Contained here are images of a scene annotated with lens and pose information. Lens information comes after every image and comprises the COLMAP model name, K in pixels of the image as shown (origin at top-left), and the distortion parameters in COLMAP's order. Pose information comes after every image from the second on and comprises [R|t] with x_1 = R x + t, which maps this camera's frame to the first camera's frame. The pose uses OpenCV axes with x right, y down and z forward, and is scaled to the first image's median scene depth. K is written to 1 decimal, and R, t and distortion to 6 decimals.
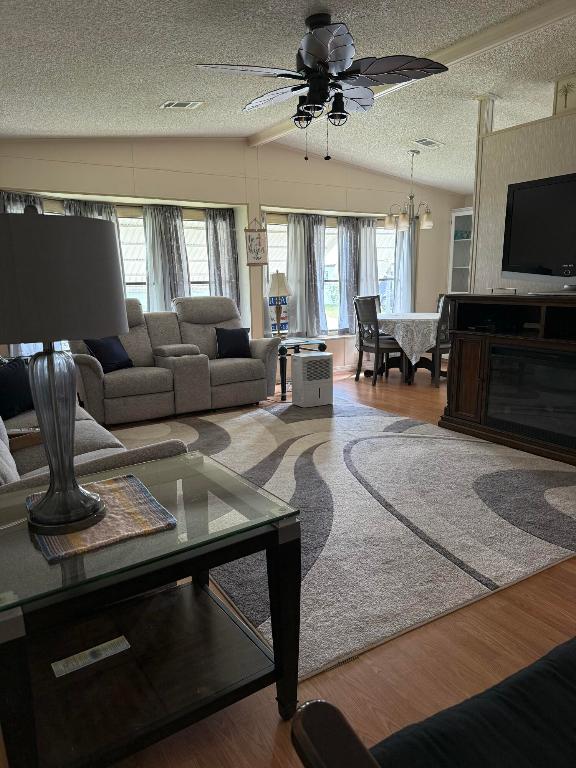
lens RADIAL K [[548.2, 0, 284.4], [0, 548.2, 389.8], [0, 0, 1]] dist [0.040781, -0.002052]
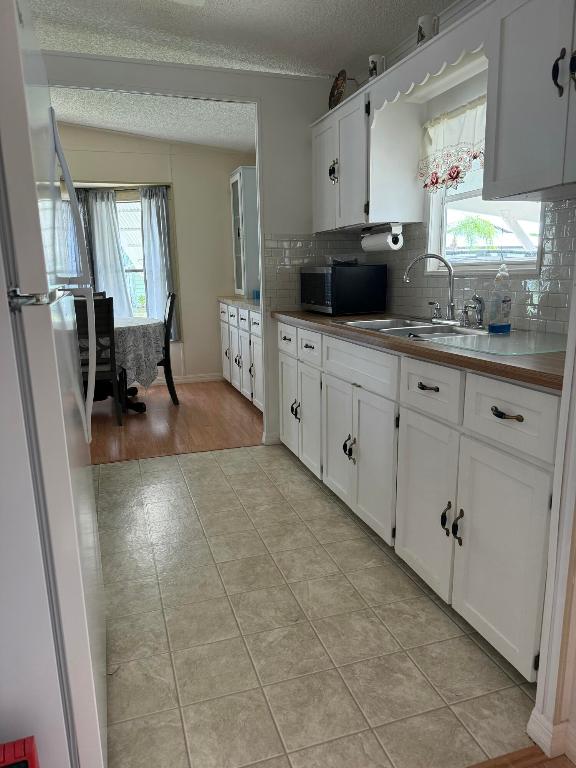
lens RADIAL K [[548.2, 0, 287.2], [0, 548.2, 384.5], [0, 0, 1]] dist [0.040781, -0.002052]
pose [[0.966119, 0.041704, -0.254704, 0.367595], [-0.035457, 0.998948, 0.029070, -0.050346], [0.255649, -0.019054, 0.966582, 0.213215]]
